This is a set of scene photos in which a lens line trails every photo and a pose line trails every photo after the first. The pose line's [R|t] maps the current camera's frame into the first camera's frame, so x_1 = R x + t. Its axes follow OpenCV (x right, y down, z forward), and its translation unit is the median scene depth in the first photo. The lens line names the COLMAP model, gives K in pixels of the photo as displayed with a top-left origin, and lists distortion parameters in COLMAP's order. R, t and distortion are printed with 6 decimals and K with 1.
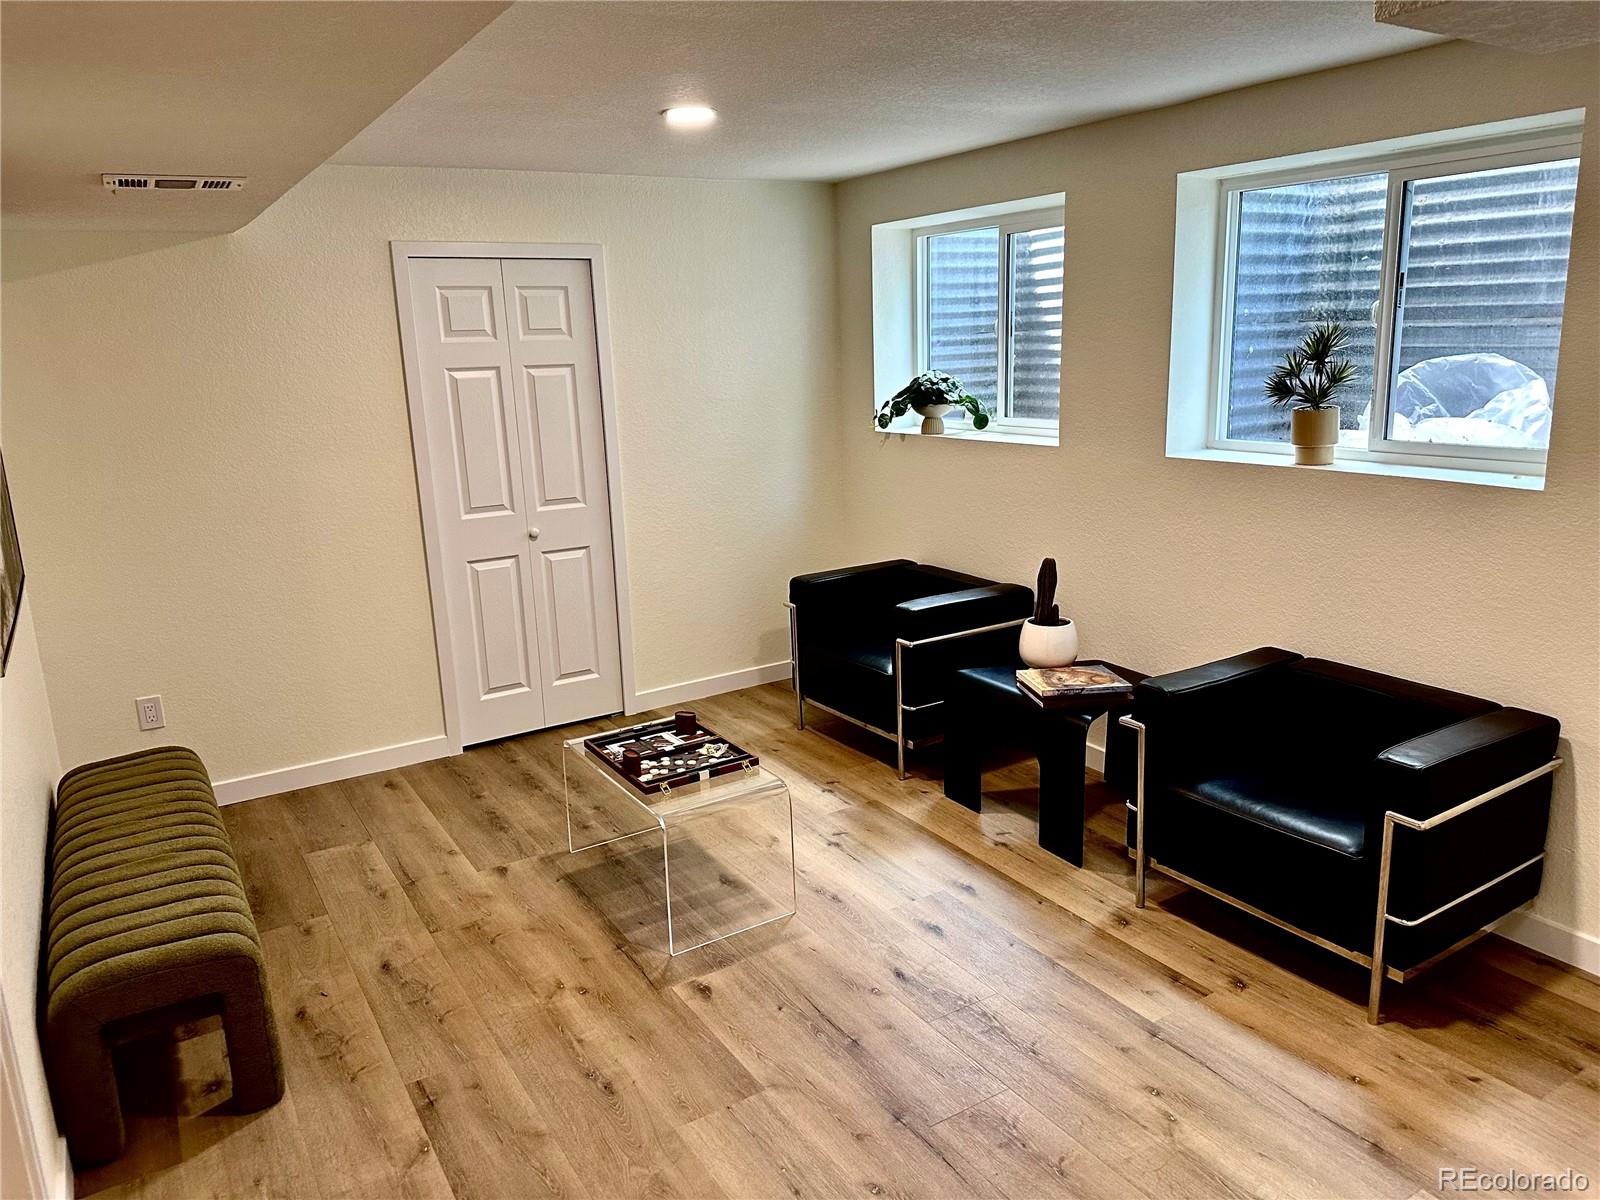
lens RADIAL K [[1112.3, 0, 811.1], [0, 1112.3, 598.8], [0, 0, 1]] dist [0.089071, -0.125634]
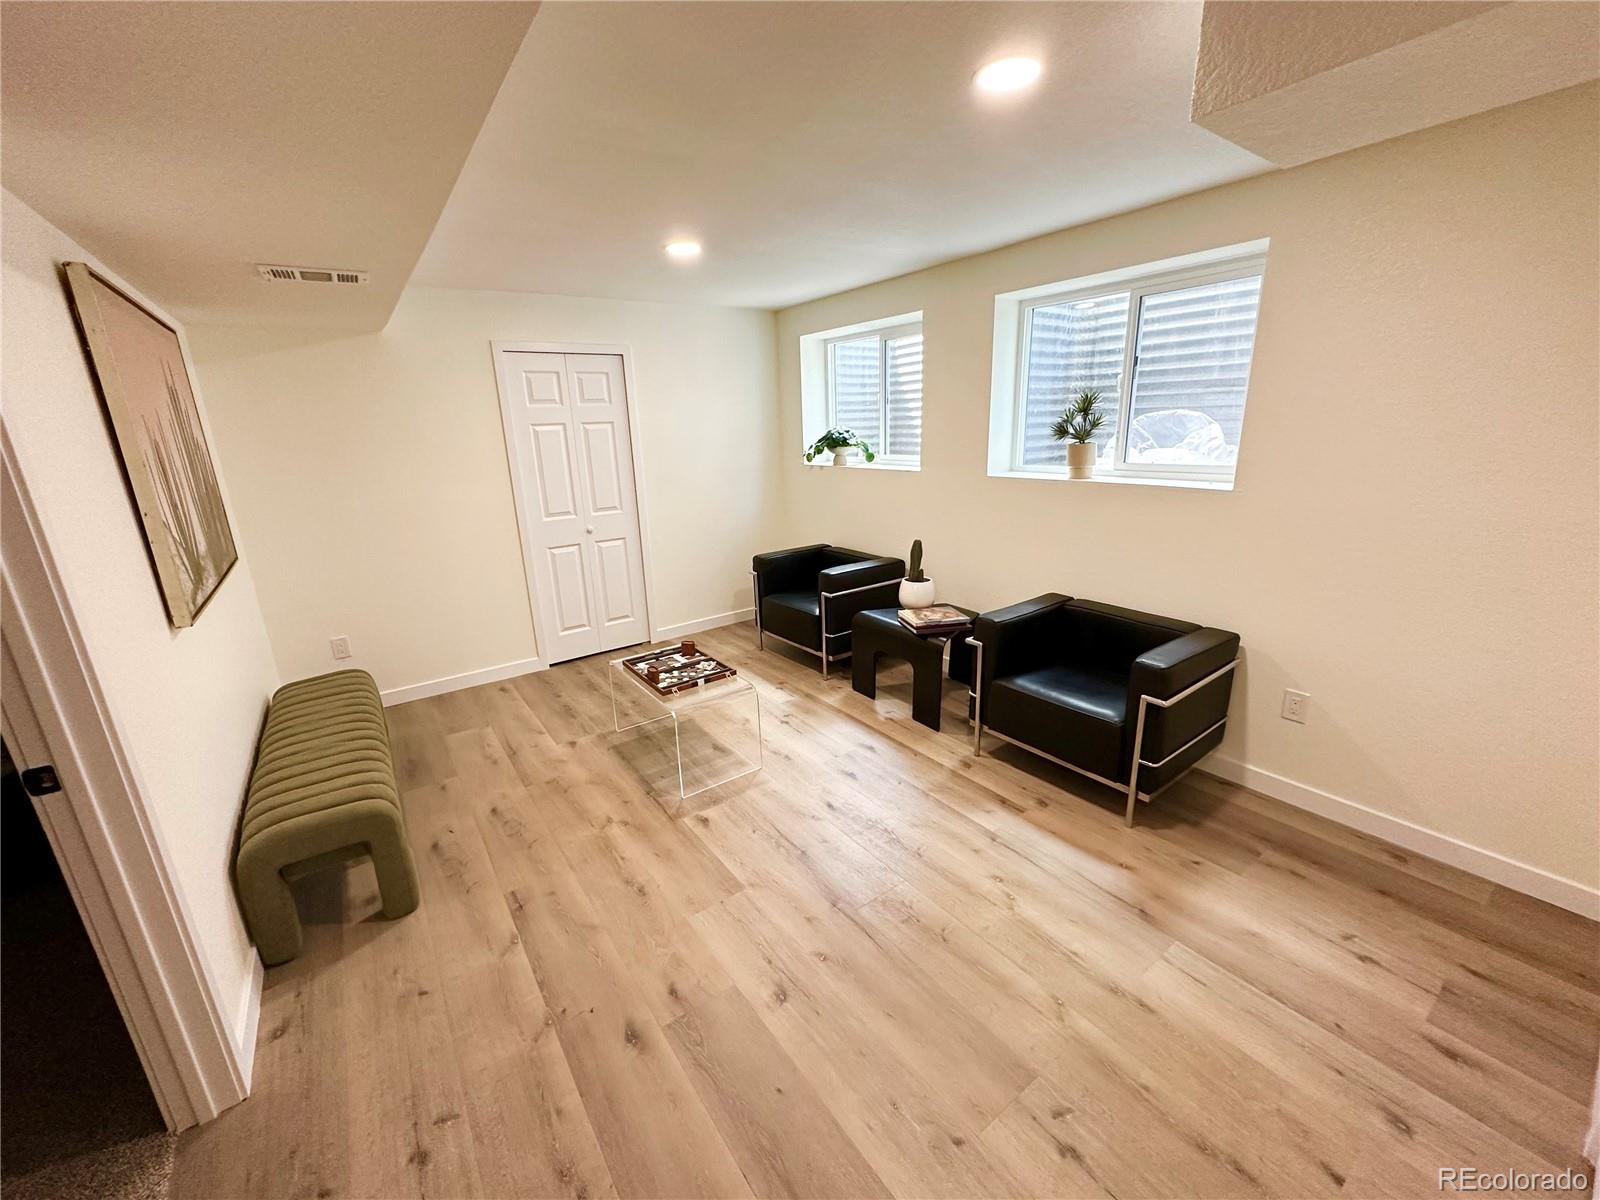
lens RADIAL K [[636.4, 0, 800.0], [0, 636.4, 600.0], [0, 0, 1]] dist [-0.005403, -0.000584]
pose [[0.998140, -0.016662, 0.058637, -0.009036], [0.014151, 0.998976, 0.042969, 0.009491], [-0.059293, -0.042059, 0.997354, 0.120625]]
